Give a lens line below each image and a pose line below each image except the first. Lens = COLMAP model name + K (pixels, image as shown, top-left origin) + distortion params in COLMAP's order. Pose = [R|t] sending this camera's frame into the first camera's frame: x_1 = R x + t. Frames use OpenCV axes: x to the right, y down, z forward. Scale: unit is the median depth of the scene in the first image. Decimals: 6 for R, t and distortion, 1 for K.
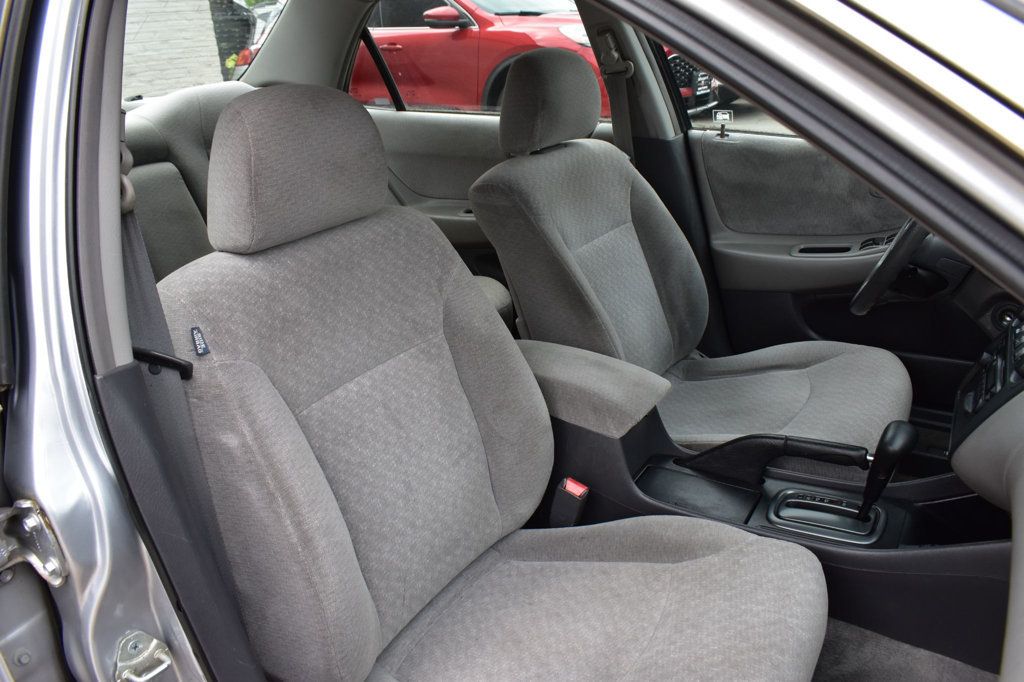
lens RADIAL K [[795.2, 0, 512.2], [0, 795.2, 343.4], [0, 0, 1]] dist [-0.109537, 0.028269]
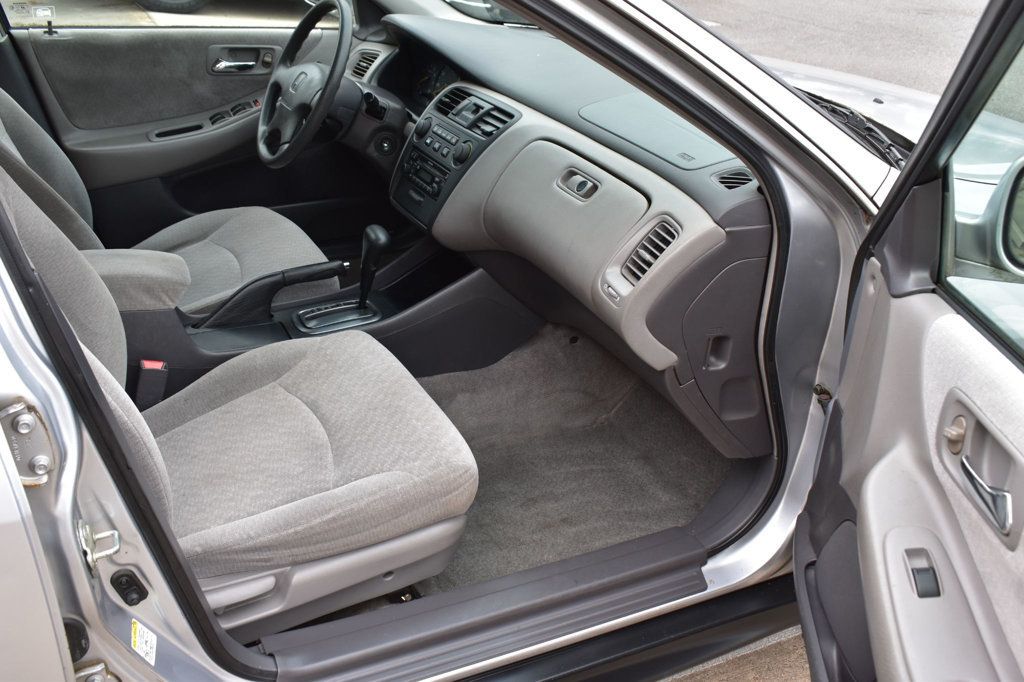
lens RADIAL K [[1007.2, 0, 511.6], [0, 1007.2, 344.3], [0, 0, 1]] dist [-0.079371, 0.000000]
pose [[0.532117, -0.297369, 0.792732, -0.526771], [0.255538, 0.949036, 0.184474, 0.022638], [-0.807188, 0.104412, 0.580987, -0.129163]]
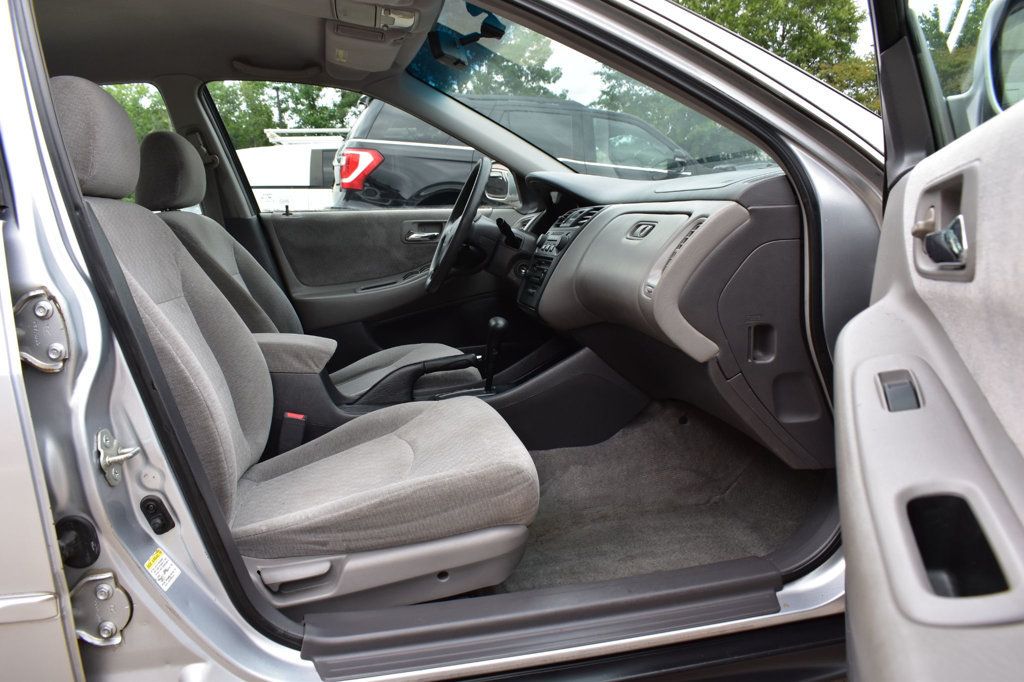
lens RADIAL K [[795.2, 0, 510.2], [0, 795.2, 342.8], [0, 0, 1]] dist [-0.109537, 0.028269]
pose [[0.746642, -0.092168, 0.658810, -0.354923], [0.270994, 0.946596, -0.174694, 0.281201], [-0.607526, 0.308967, 0.731745, -0.127559]]
